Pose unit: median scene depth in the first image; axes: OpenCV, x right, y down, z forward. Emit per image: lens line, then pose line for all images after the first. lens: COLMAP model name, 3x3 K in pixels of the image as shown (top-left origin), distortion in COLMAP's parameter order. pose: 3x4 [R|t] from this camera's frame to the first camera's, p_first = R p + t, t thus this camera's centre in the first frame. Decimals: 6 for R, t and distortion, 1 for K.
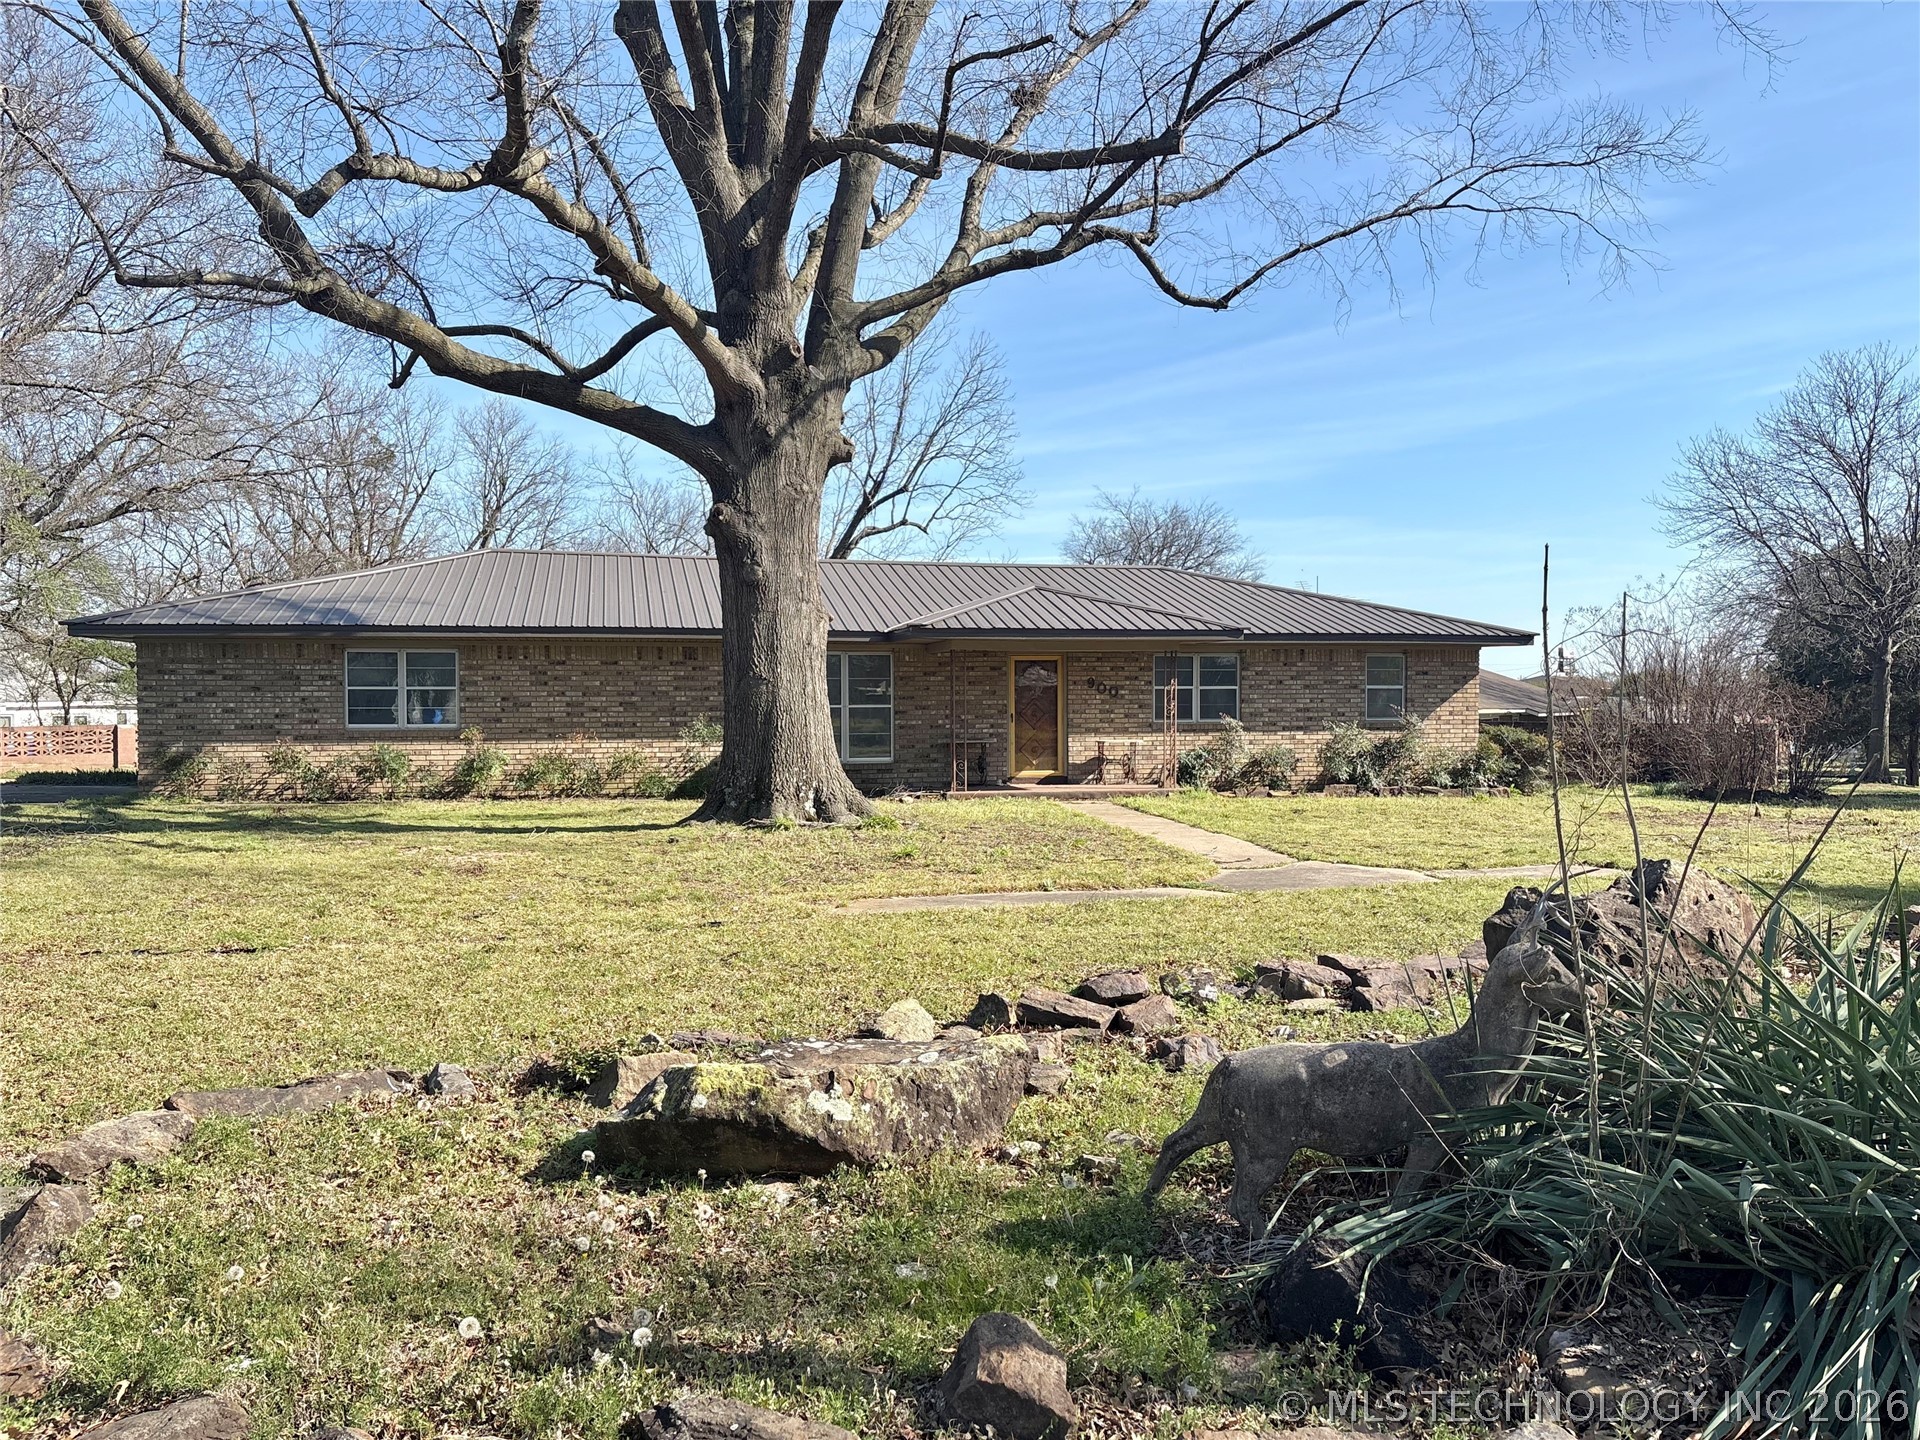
lens RADIAL K [[1439.3, 0, 962.2], [0, 1439.3, 719.4], [0, 0, 1]] dist [0.048136, -0.045478]
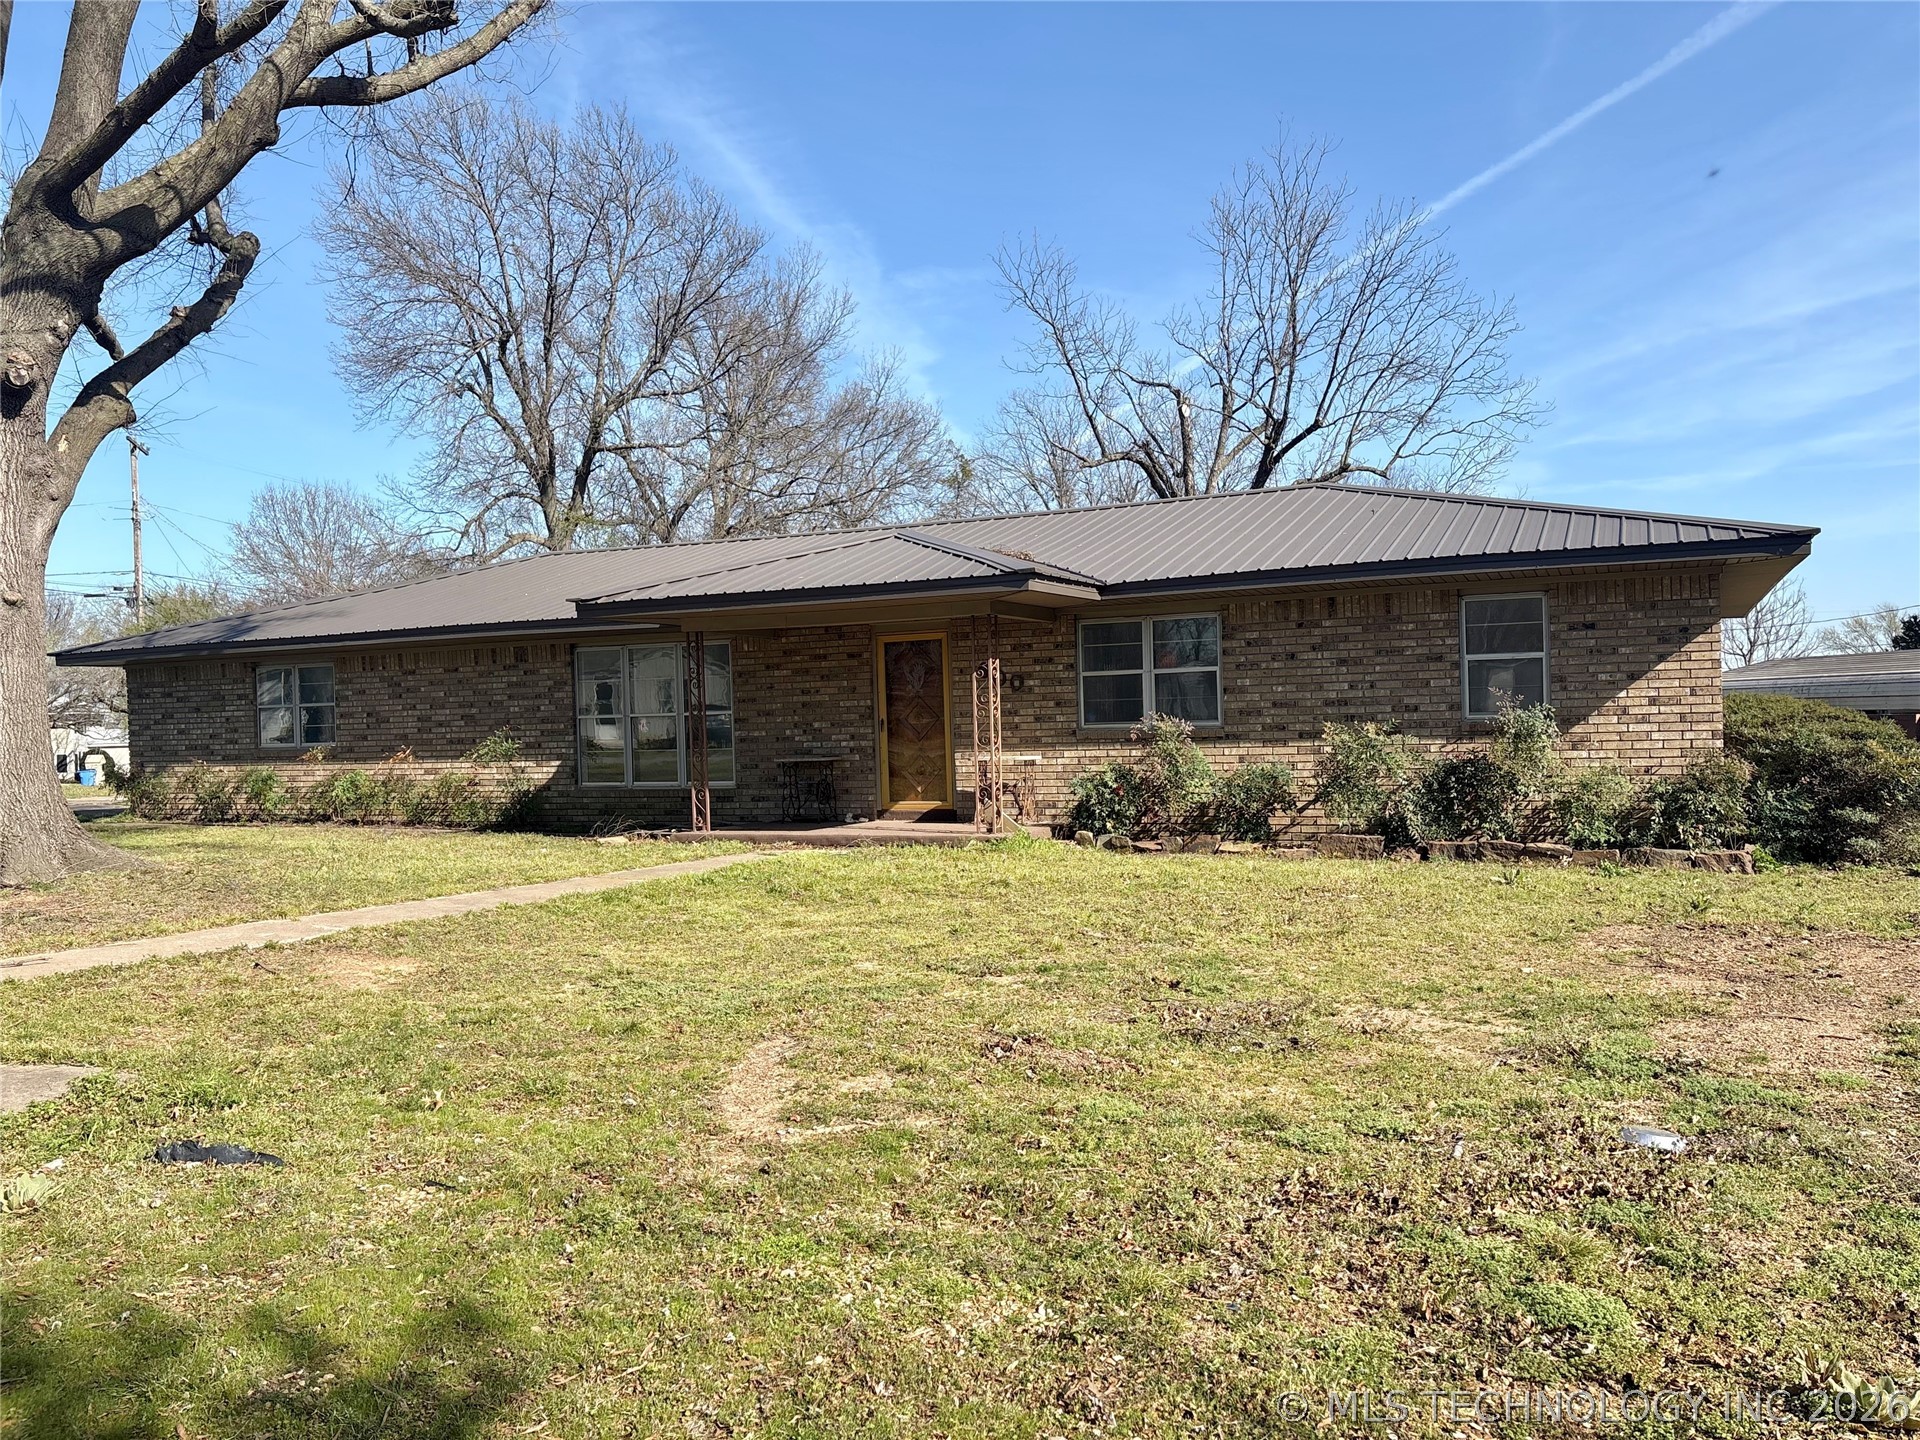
lens RADIAL K [[1439.3, 0, 963.0], [0, 1439.3, 721.9], [0, 0, 1]] dist [0.048136, -0.045478]
pose [[0.777366, -0.017546, -0.628803, 0.565624], [0.015288, 0.999843, -0.008999, 0.004520], [0.628862, -0.002618, 0.777512, 0.540603]]
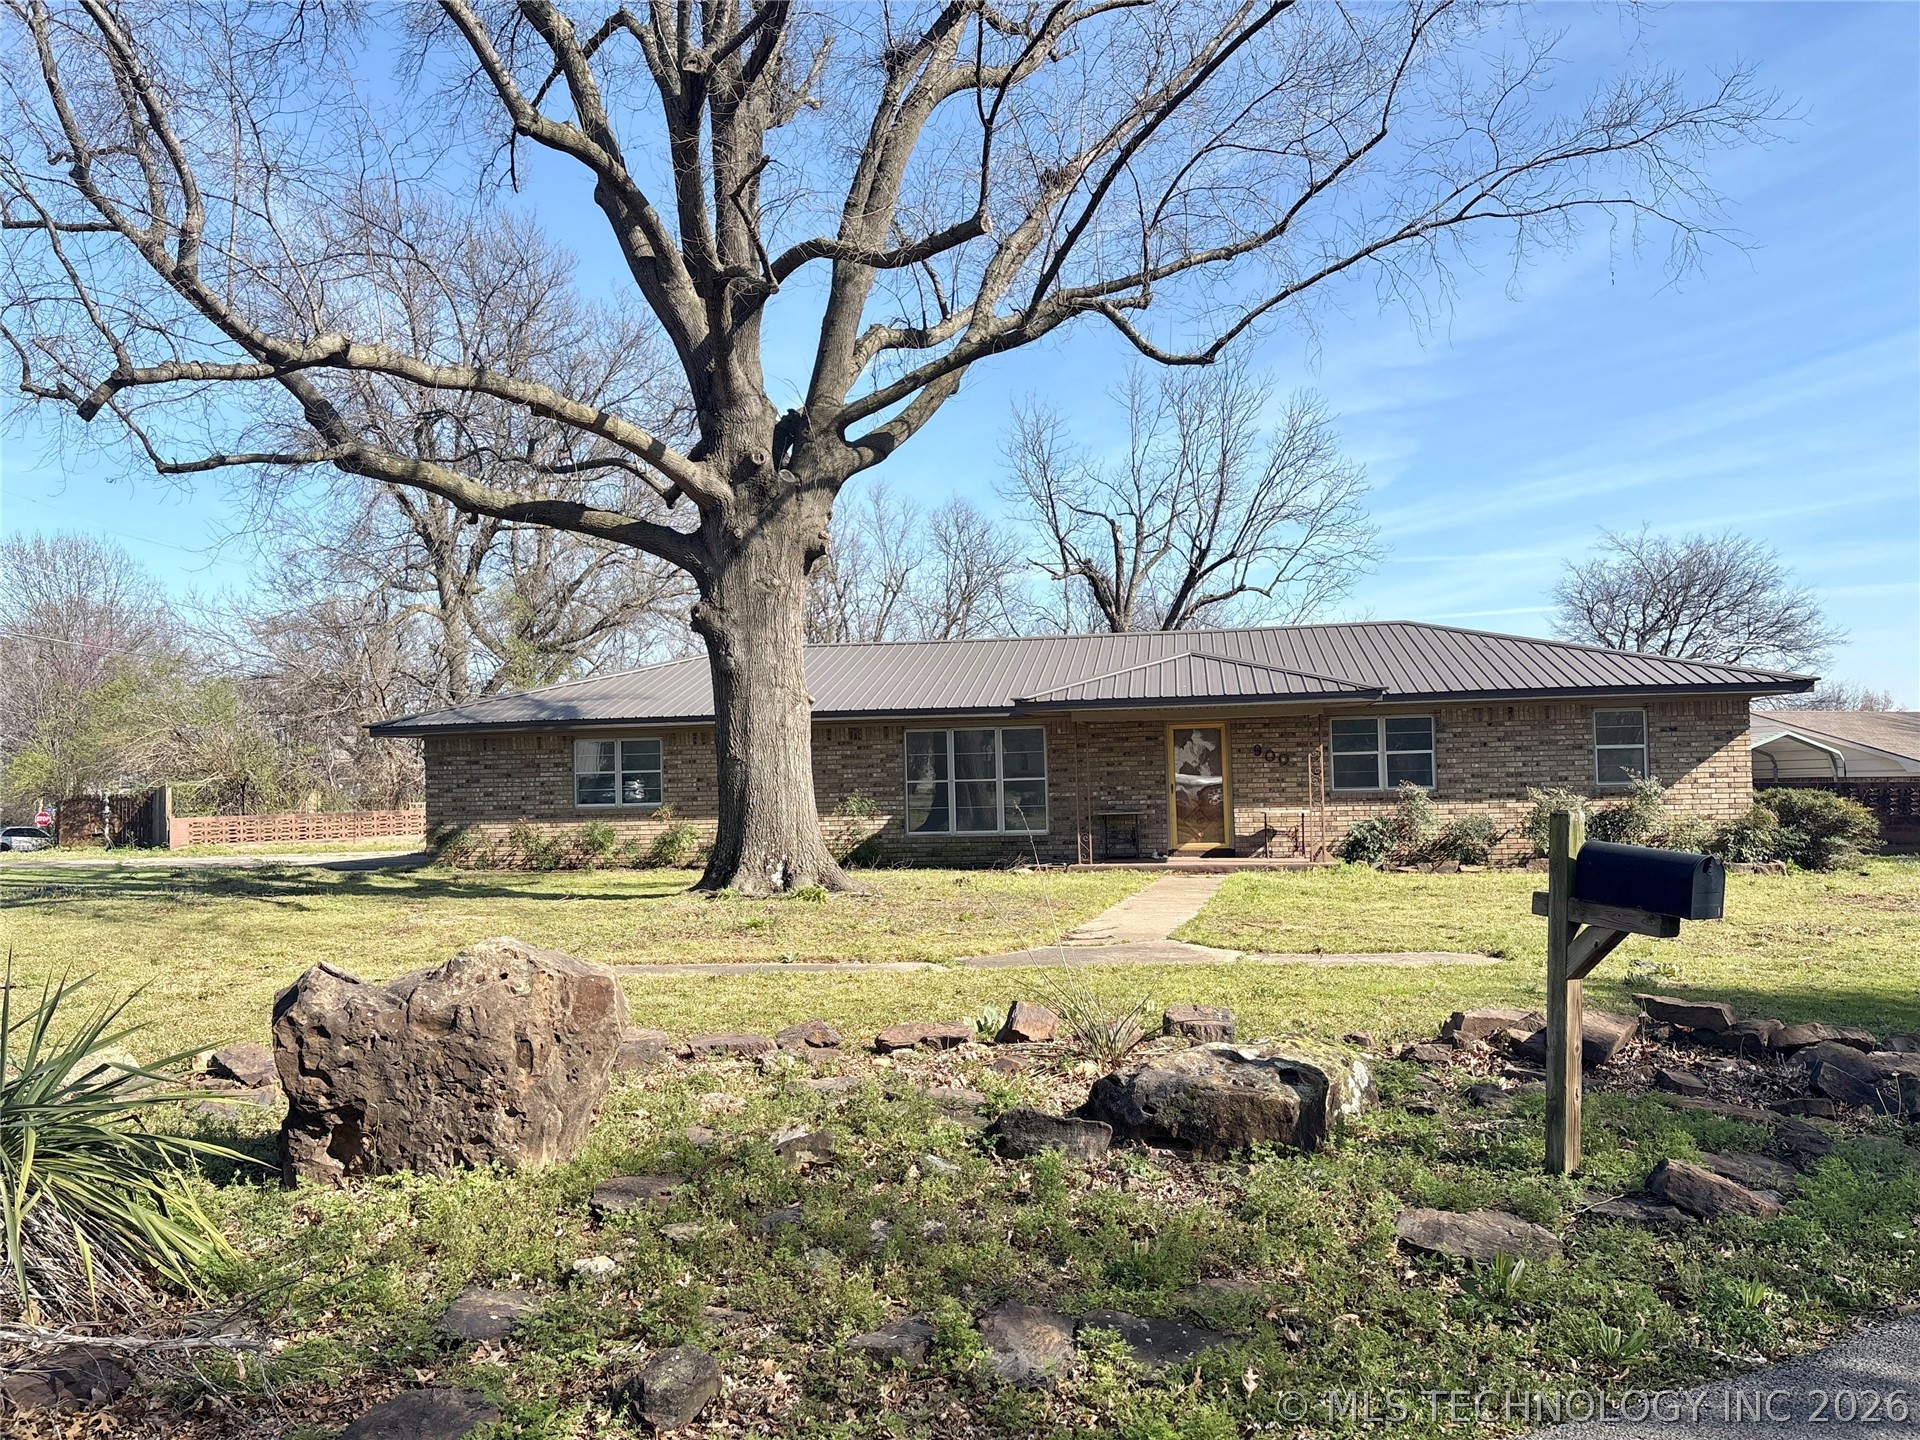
lens RADIAL K [[1439.3, 0, 950.9], [0, 1439.3, 721.7], [0, 0, 1]] dist [0.048136, -0.045478]
pose [[0.920365, -0.034039, -0.389577, 0.312358], [0.015730, 0.998621, -0.050092, -0.000098], [0.390744, 0.039975, 0.919631, 0.044752]]
